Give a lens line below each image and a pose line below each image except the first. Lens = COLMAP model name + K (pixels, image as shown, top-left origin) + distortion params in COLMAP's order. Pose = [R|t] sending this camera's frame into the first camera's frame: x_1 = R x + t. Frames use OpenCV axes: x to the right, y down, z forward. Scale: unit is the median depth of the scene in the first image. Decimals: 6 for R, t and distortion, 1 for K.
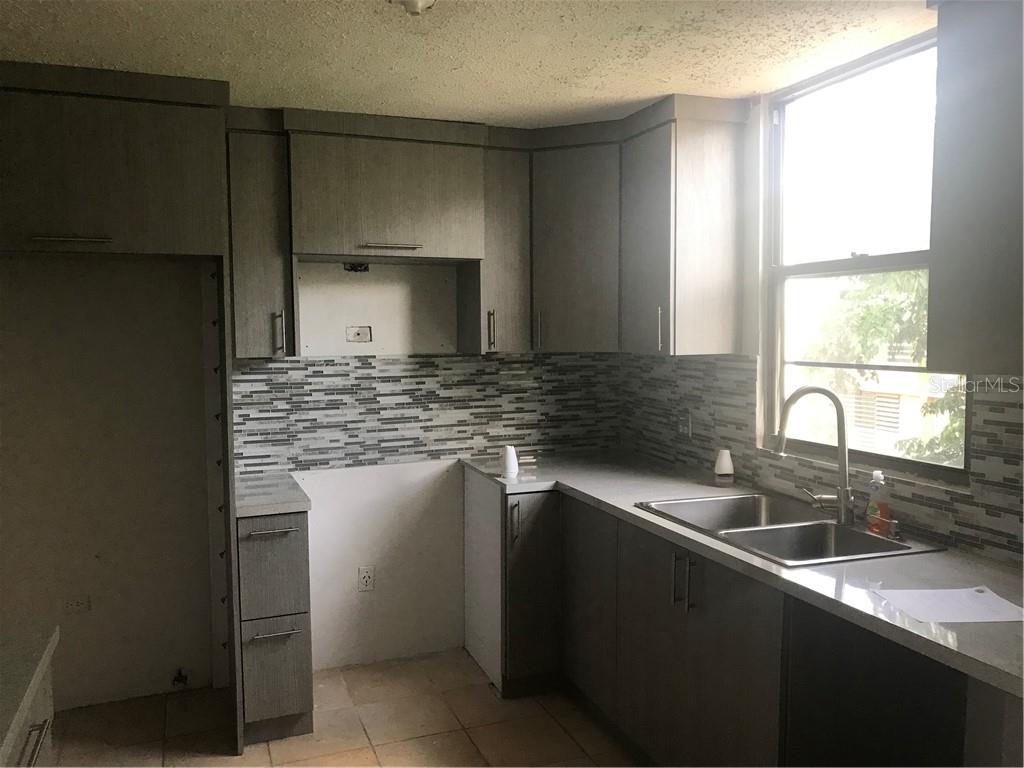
lens RADIAL K [[822.1, 0, 517.7], [0, 822.1, 375.2], [0, 0, 1]] dist [0.008364, -0.030555]
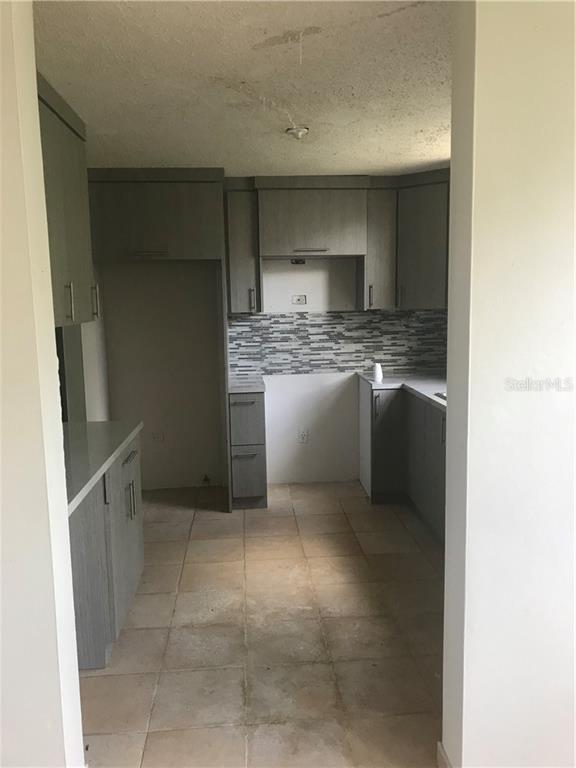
lens RADIAL K [[616.6, 0, 288.6], [0, 616.6, 384.9], [0, 0, 1]] dist [0.008364, -0.030555]
pose [[0.952979, 0.031848, -0.301357, 0.200727], [-0.007292, 0.996584, 0.082261, 0.024669], [0.302948, -0.076196, 0.949956, -0.299985]]
